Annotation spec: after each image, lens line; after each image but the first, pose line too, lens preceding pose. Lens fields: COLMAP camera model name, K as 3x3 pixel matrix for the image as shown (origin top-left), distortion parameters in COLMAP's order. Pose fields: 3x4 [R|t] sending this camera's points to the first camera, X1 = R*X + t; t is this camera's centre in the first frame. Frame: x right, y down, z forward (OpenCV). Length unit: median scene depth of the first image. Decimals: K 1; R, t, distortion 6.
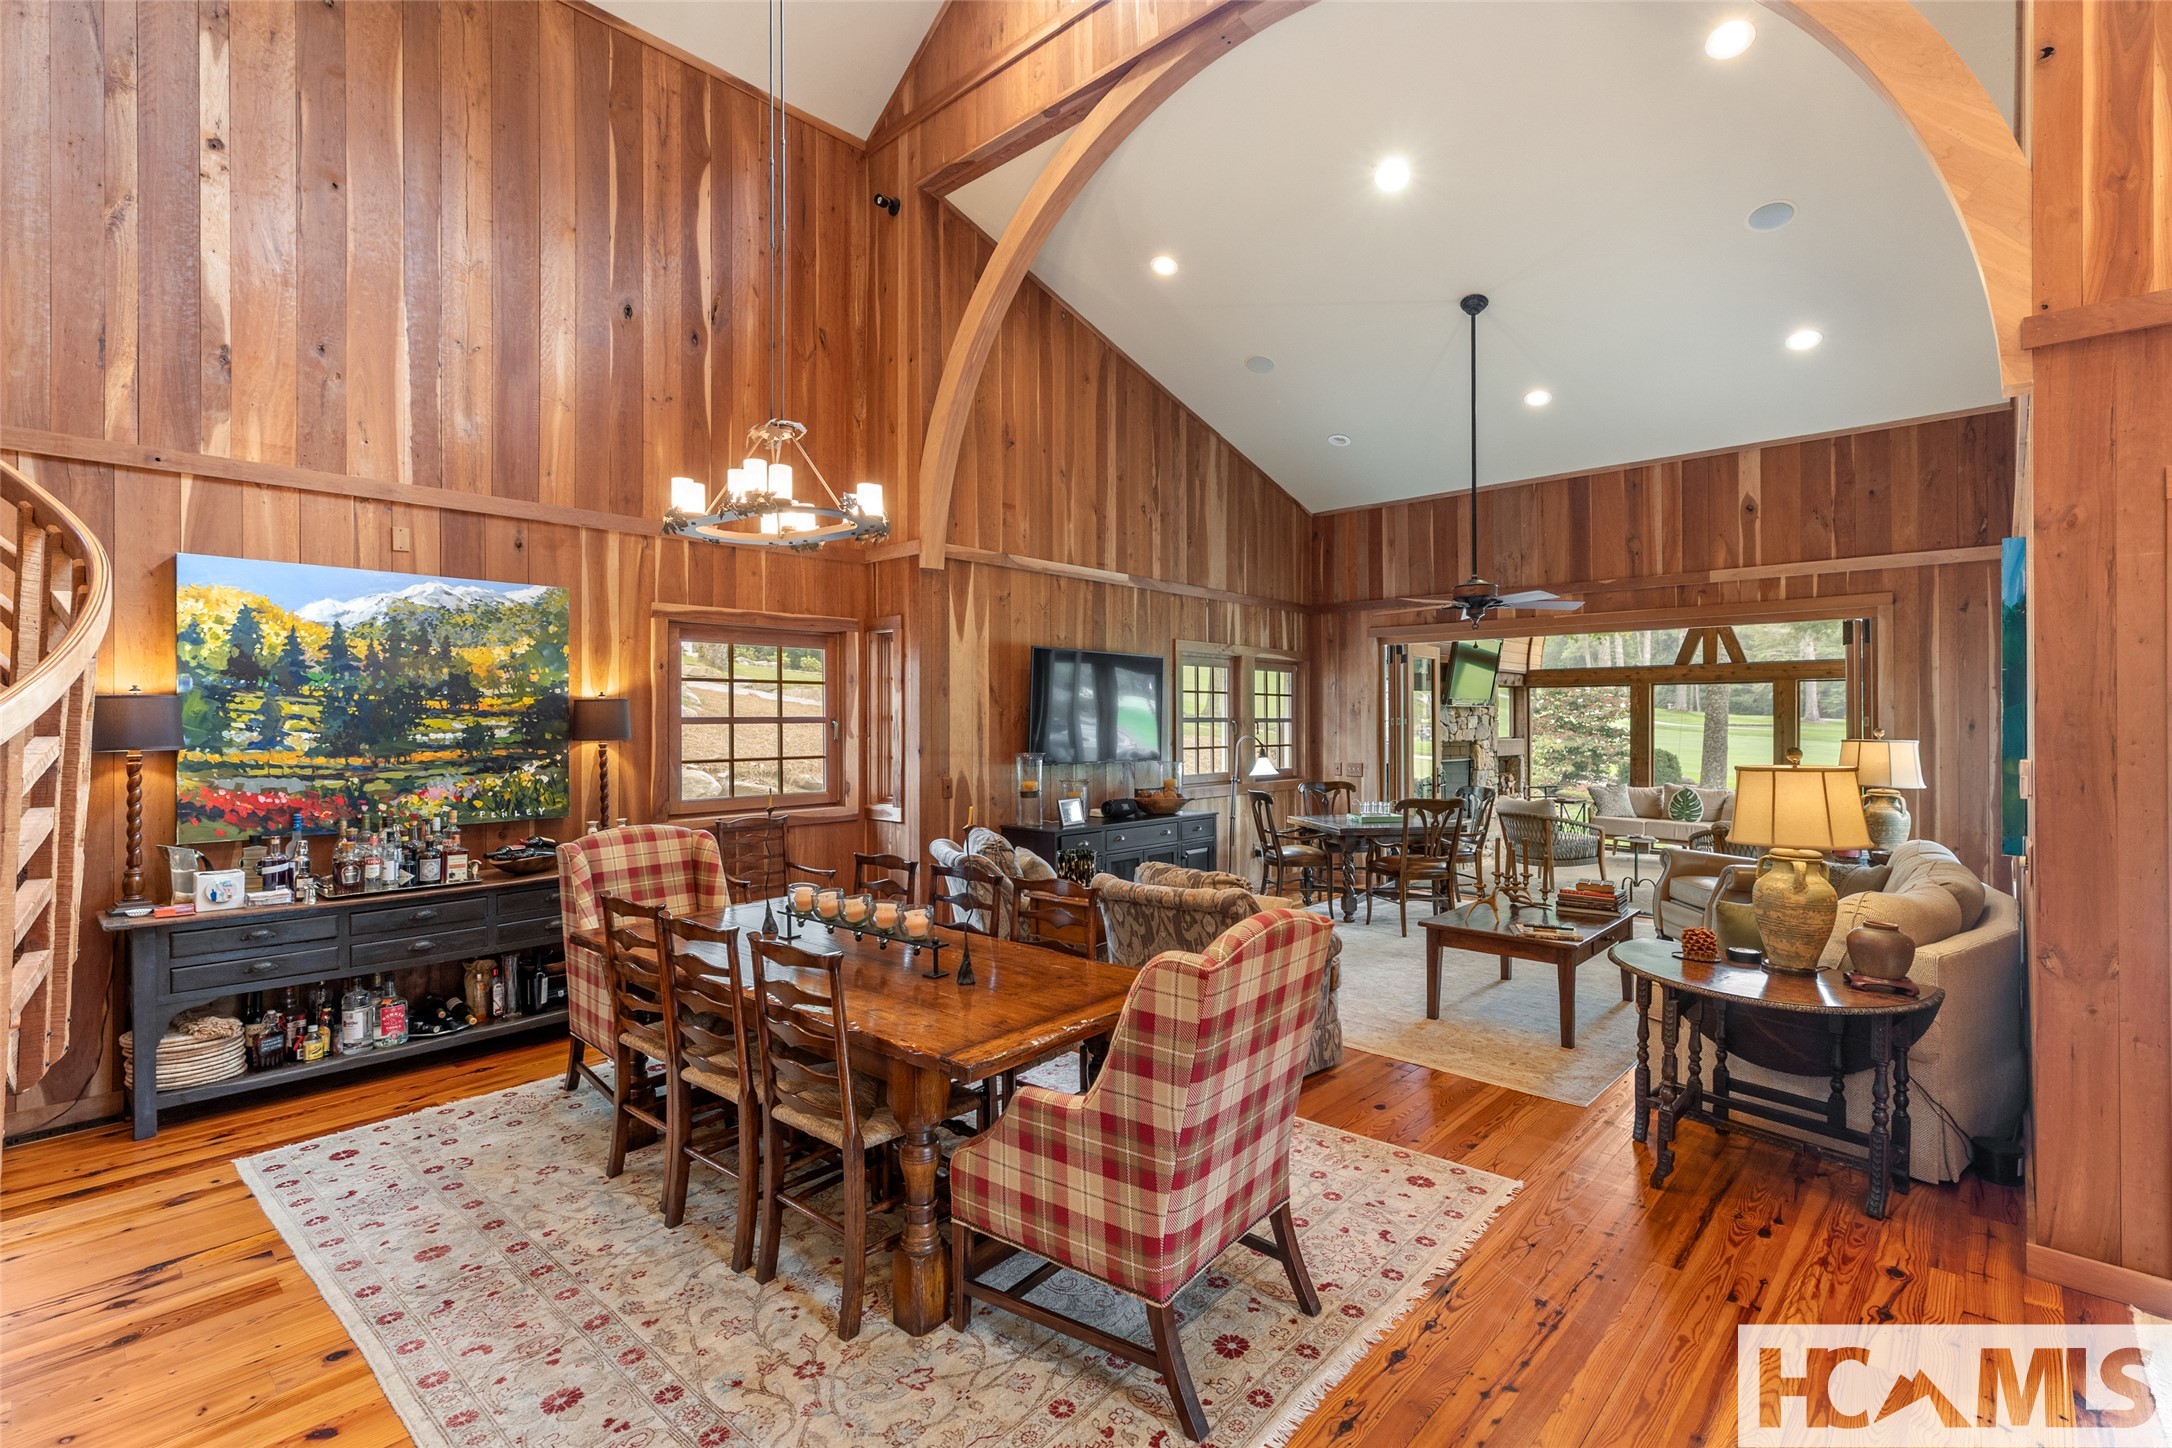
lens RADIAL K [[982.8, 0, 1096.0], [0, 982.8, 712.3], [0, 0, 1]] dist [0.005827, -0.000082]
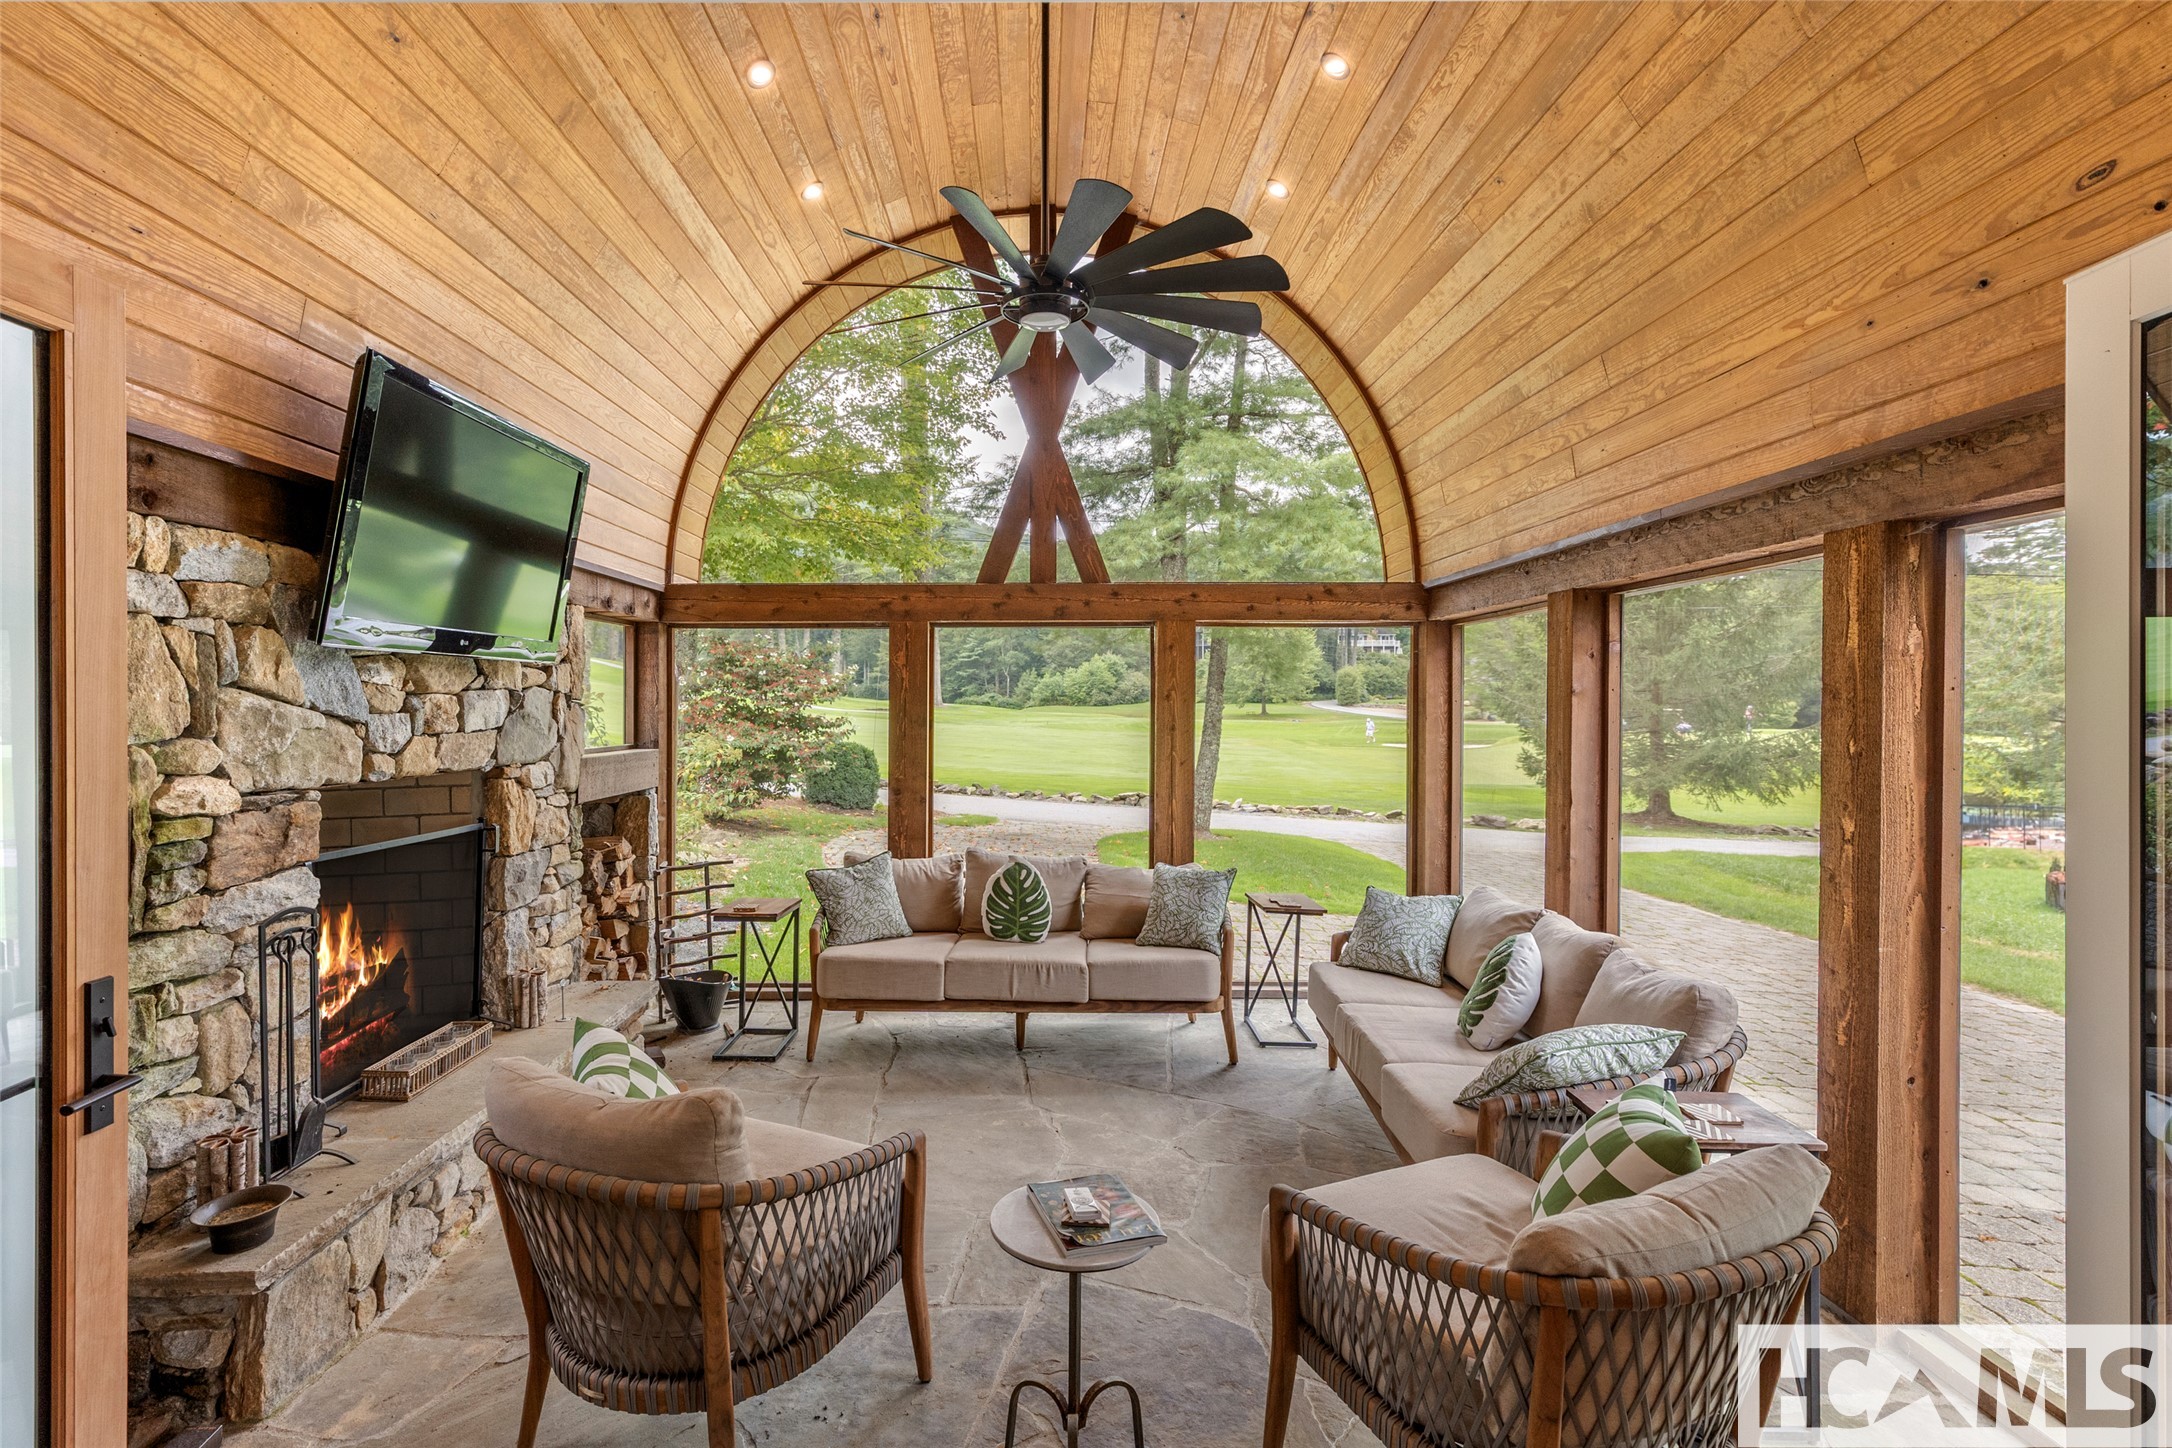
lens RADIAL K [[1027.8, 0, 1031.0], [0, 1027.8, 700.3], [0, 0, 1]] dist [0.002896, 0.000489]
pose [[0.745287, 0.002366, 0.666740, 0.529708], [-0.004686, 0.999988, 0.001689, 0.010280], [-0.666727, -0.004384, 0.745289, 1.151765]]
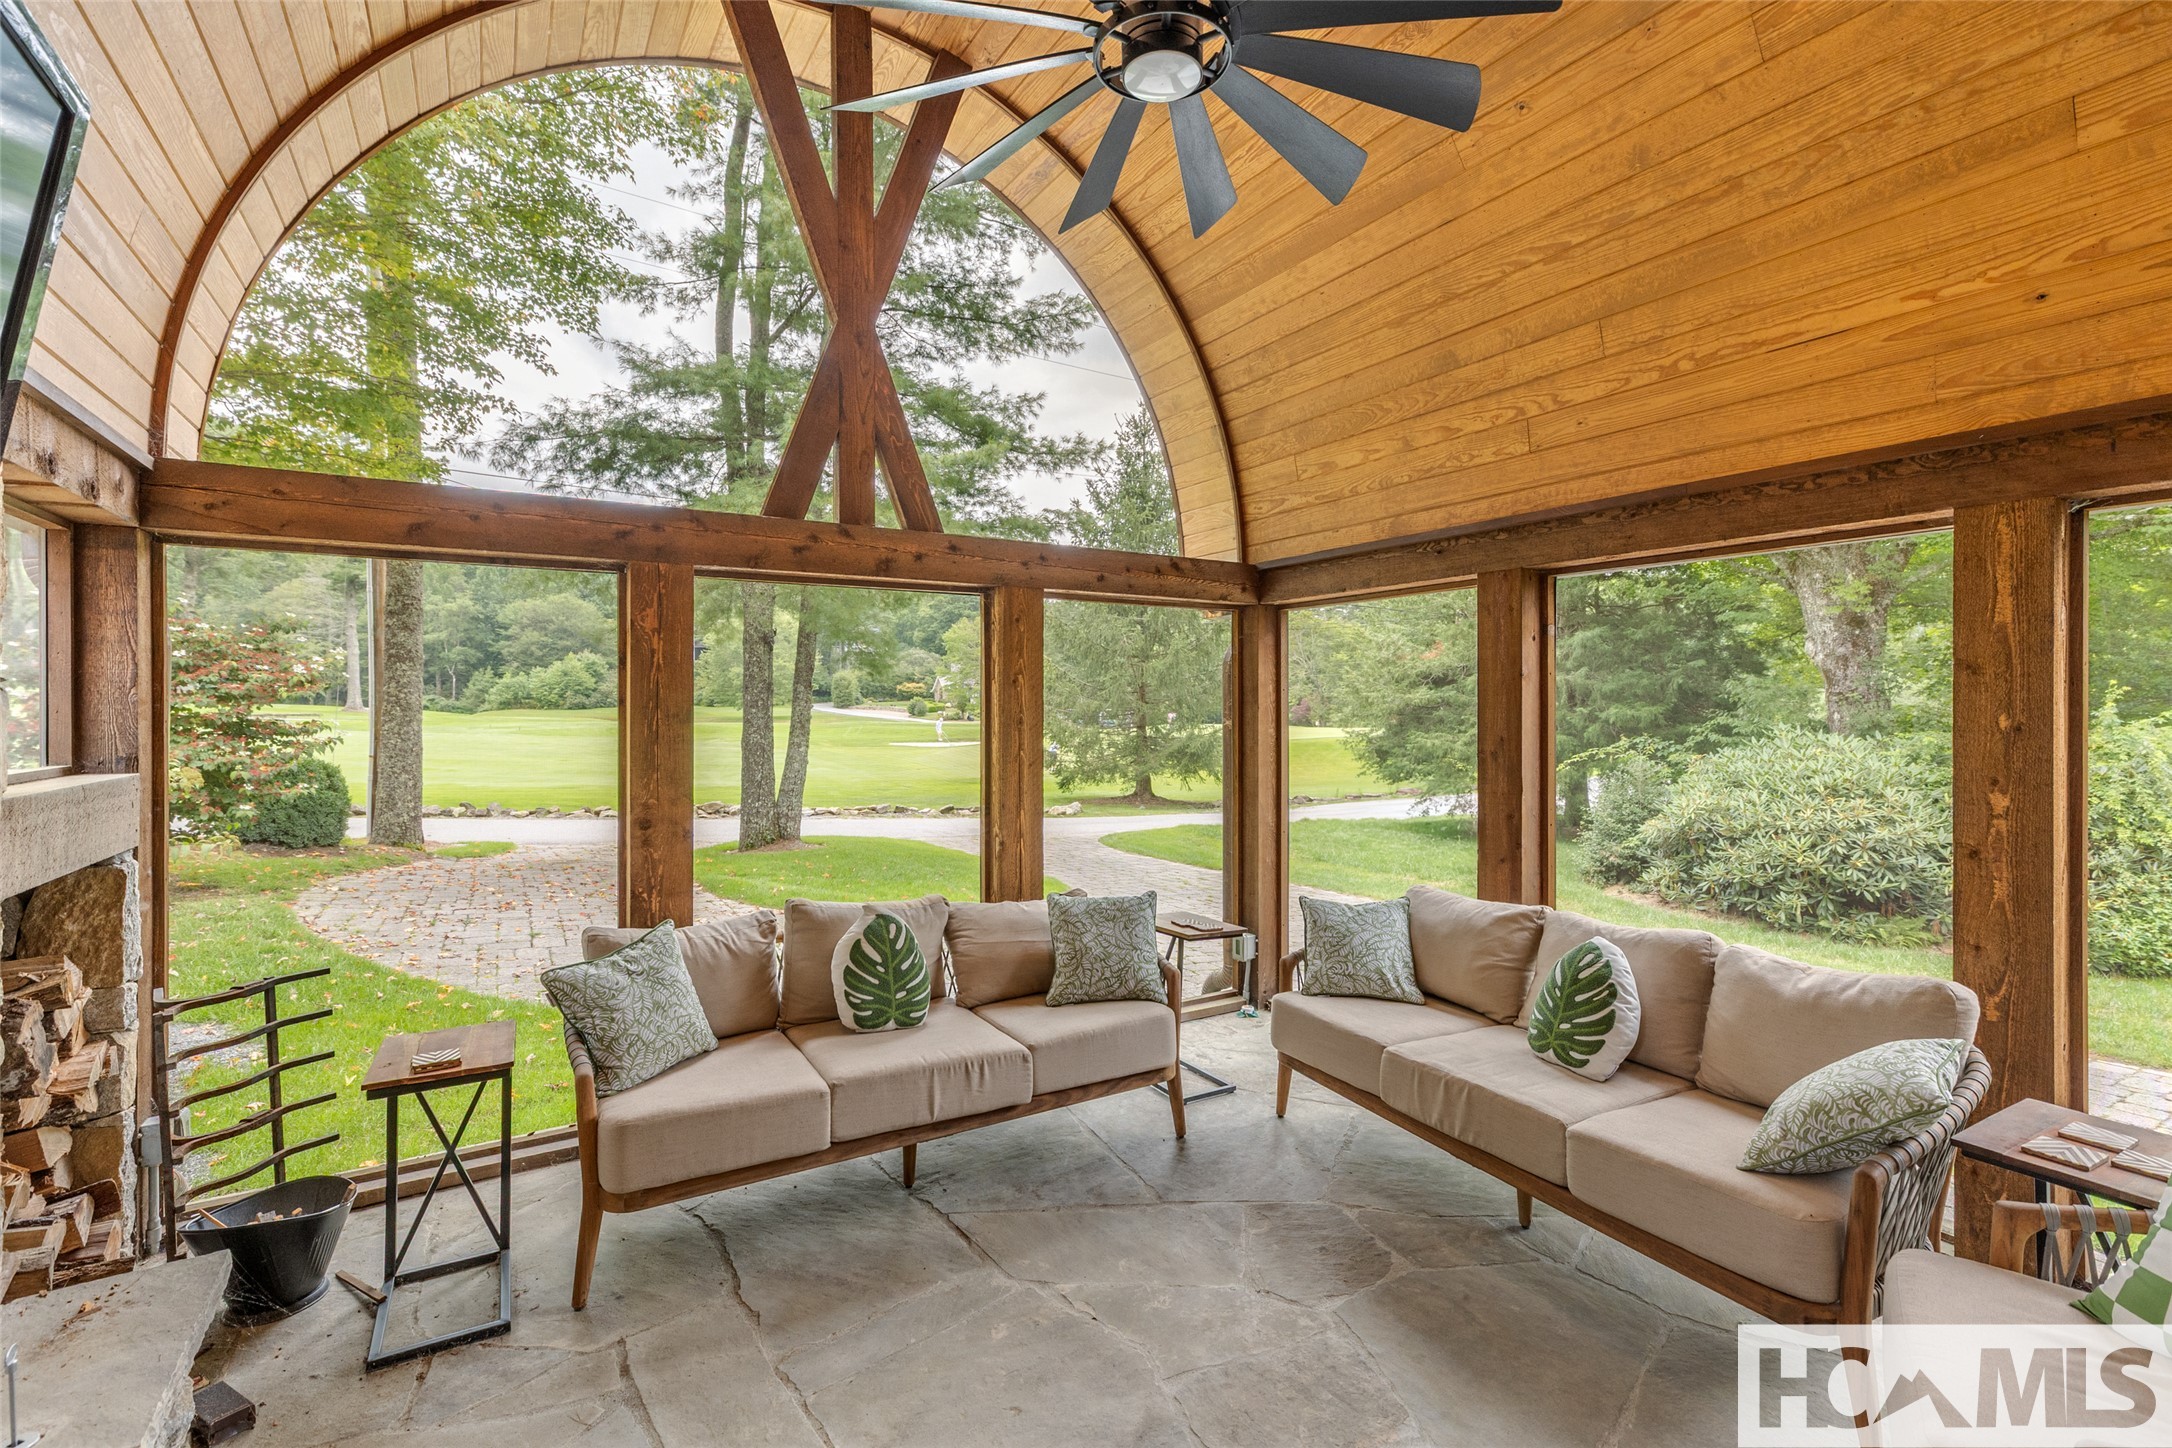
lens RADIAL K [[983.6, 0, 1109.3], [0, 983.6, 703.8], [0, 0, 1]] dist [0.006403, 0.000057]
pose [[0.269202, 0.001003, 0.963083, 0.572634], [-0.003406, 0.999994, -0.000089, 0.022626], [-0.963078, -0.003256, 0.269204, 1.485681]]
